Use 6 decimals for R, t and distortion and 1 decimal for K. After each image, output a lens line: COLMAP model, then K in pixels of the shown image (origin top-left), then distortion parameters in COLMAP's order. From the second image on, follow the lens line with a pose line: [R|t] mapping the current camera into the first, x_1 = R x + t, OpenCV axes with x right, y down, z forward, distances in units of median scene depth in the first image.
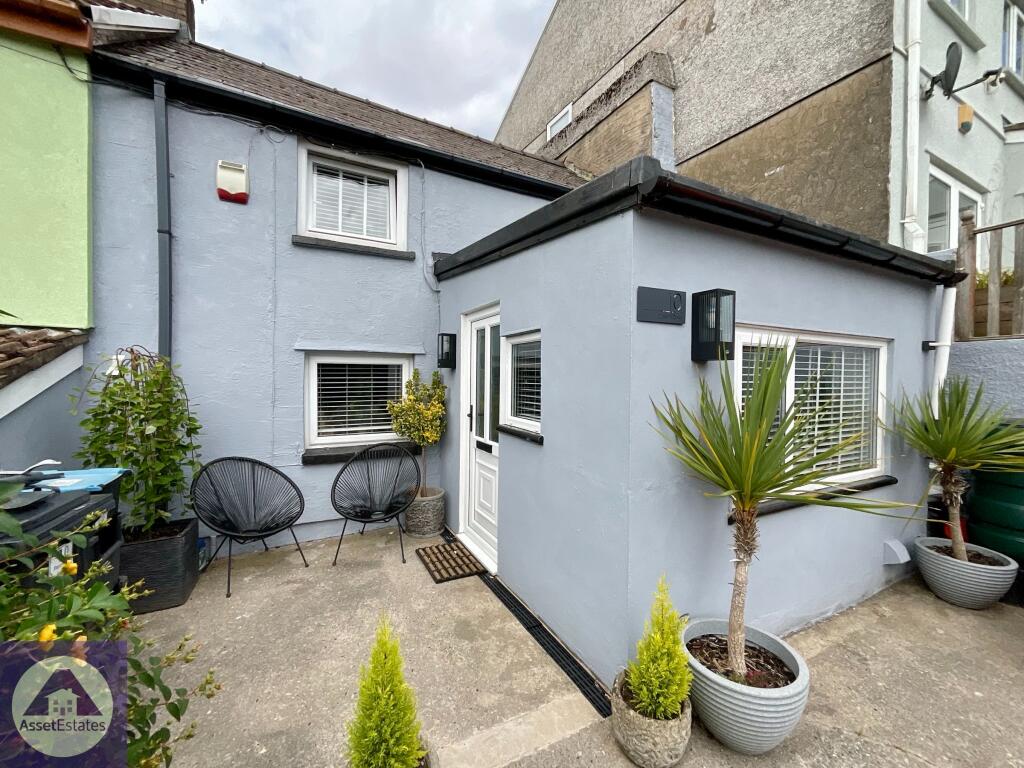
lens RADIAL K [[414.4, 0, 514.4], [0, 414.4, 387.1], [0, 0, 1]] dist [-0.004375, 0.001269]
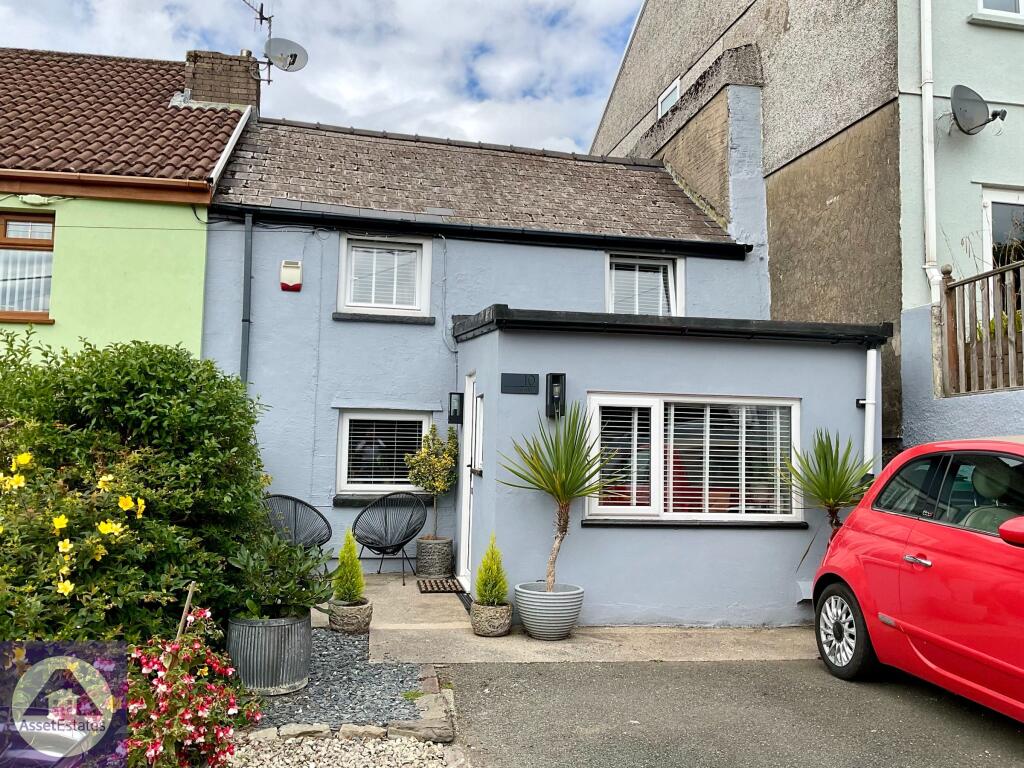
lens RADIAL K [[854.4, 0, 513.3], [0, 854.4, 383.8], [0, 0, 1]] dist [0.058264, -0.027429]
pose [[0.954874, -0.011209, -0.296799, 0.625985], [-0.019978, 0.994600, -0.101839, 0.072949], [0.296337, 0.103173, 0.949494, -1.062000]]
